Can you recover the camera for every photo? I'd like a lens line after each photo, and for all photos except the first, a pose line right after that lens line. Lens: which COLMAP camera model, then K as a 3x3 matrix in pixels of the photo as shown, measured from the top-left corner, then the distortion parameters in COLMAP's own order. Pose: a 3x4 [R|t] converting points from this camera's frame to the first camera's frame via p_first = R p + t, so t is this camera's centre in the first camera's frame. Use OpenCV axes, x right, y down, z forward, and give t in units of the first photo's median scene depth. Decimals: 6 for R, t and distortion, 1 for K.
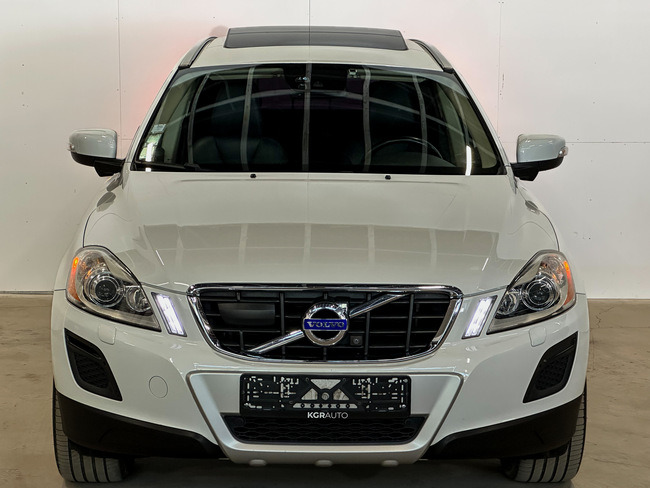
lens RADIAL K [[1453.5, 0, 324.8], [0, 1453.5, 245.2], [0, 0, 1]] dist [0.060632, 0.000000]
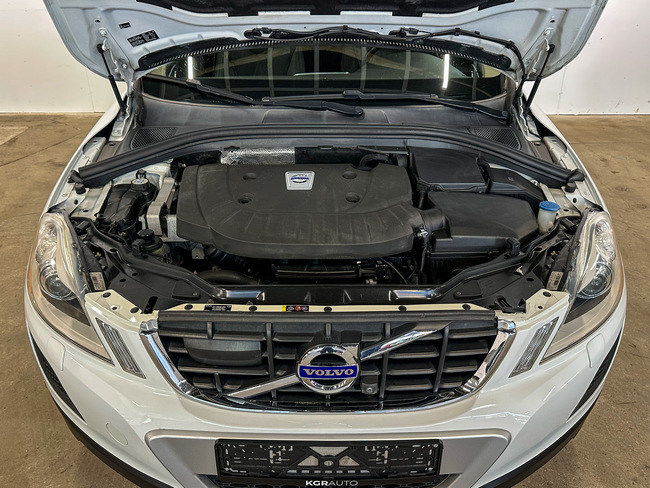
lens RADIAL K [[443.1, 0, 318.6], [0, 443.1, 239.8], [0, 0, 1]] dist [0.045541, -0.002123]
pose [[0.999063, 0.001194, -0.043269, 0.005210], [0.012404, 0.949799, 0.312614, -0.079779], [0.041470, -0.312857, 0.948894, 0.806314]]
